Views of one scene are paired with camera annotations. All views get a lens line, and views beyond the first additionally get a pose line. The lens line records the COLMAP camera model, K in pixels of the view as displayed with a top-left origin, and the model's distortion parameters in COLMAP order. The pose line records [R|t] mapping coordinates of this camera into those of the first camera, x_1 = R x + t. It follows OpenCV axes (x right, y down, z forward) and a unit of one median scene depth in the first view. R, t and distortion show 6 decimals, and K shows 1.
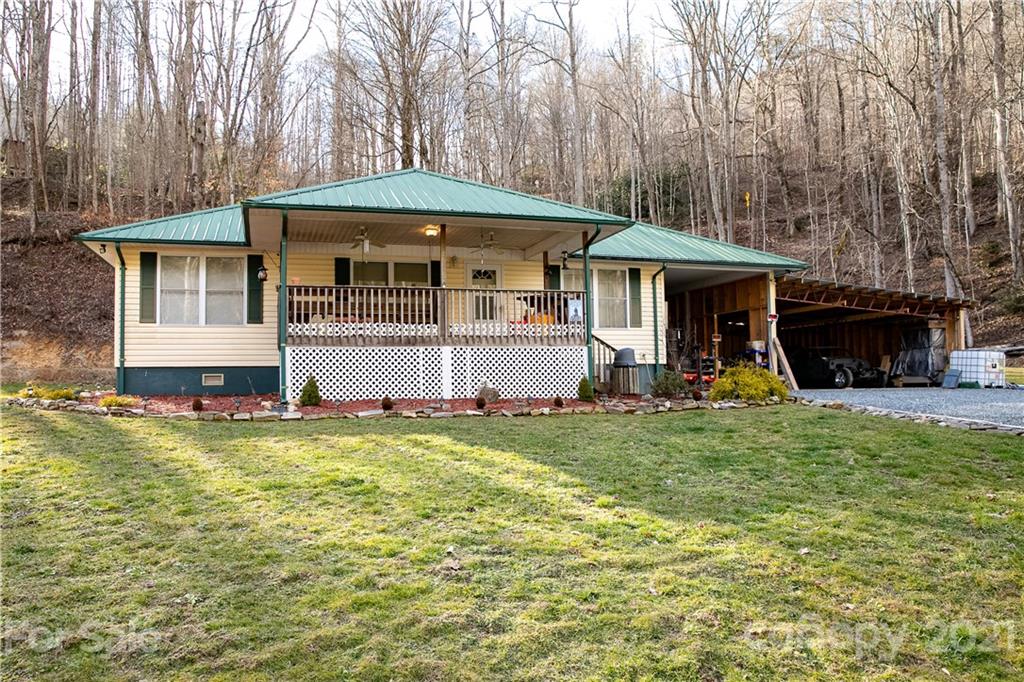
lens RADIAL K [[740.5, 0, 512.0], [0, 740.5, 341.0], [0, 0, 1]] dist [-0.116524, 0.109400]
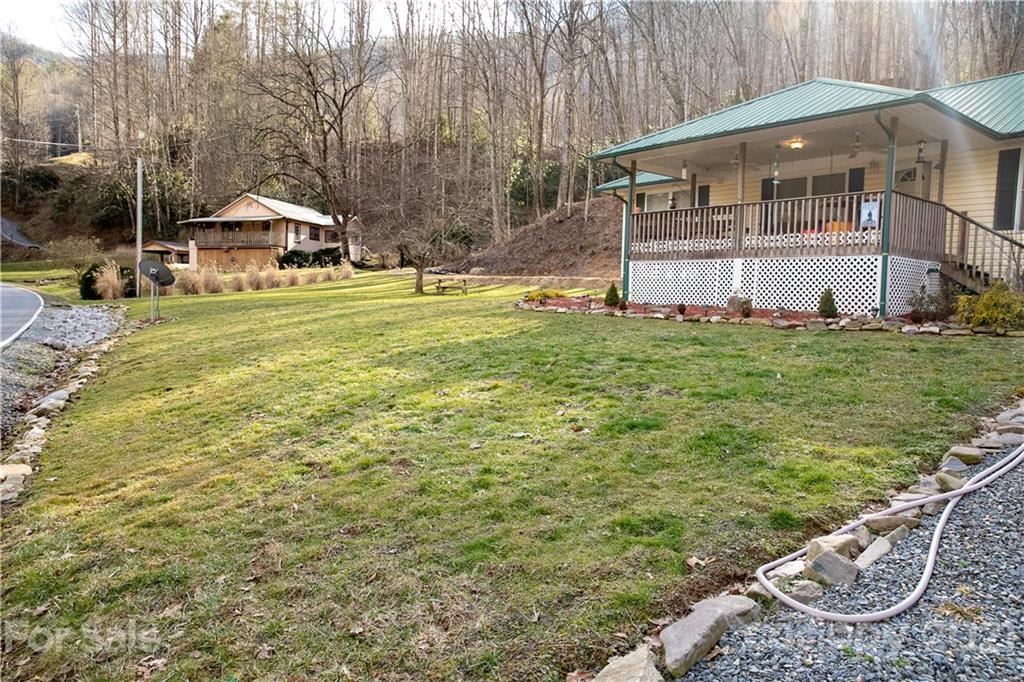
lens RADIAL K [[704.5, 0, 509.1], [0, 704.5, 347.1], [0, 0, 1]] dist [-0.107693, 0.090906]
pose [[0.358327, 0.094637, -0.928787, 0.662872], [0.024645, 0.993543, 0.110743, 0.013283], [0.933271, -0.062572, 0.353681, 0.288286]]
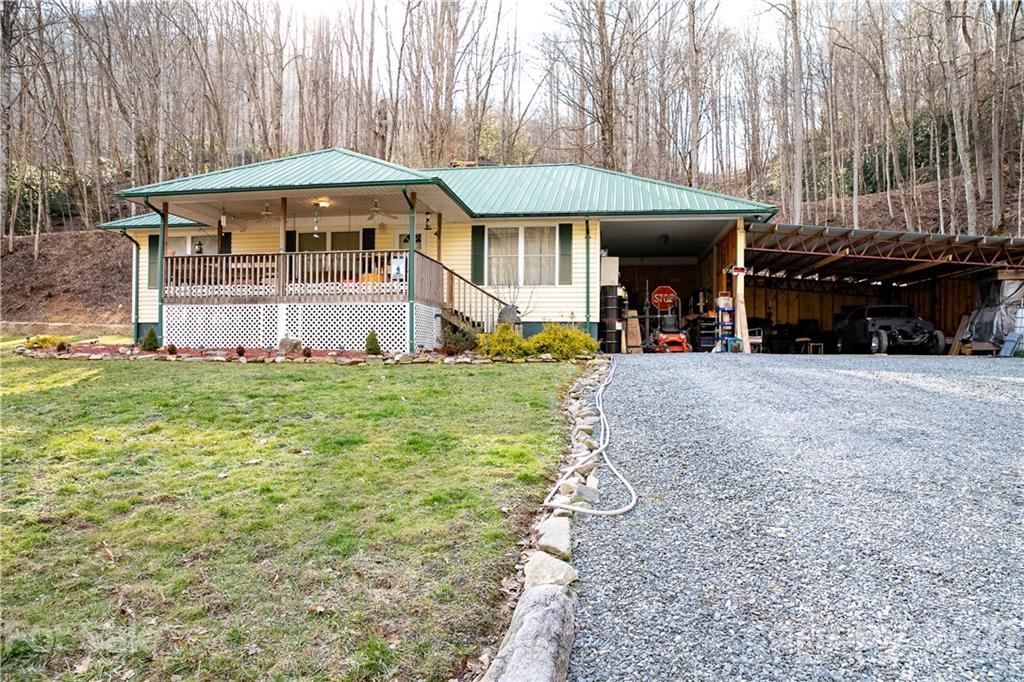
lens RADIAL K [[704.5, 0, 509.1], [0, 704.5, 347.1], [0, 0, 1]] dist [-0.107693, 0.090906]
pose [[0.898256, 0.019445, -0.439041, 0.633500], [0.006324, 0.998345, 0.057154, 0.013328], [0.439426, -0.054115, 0.896647, 0.155125]]
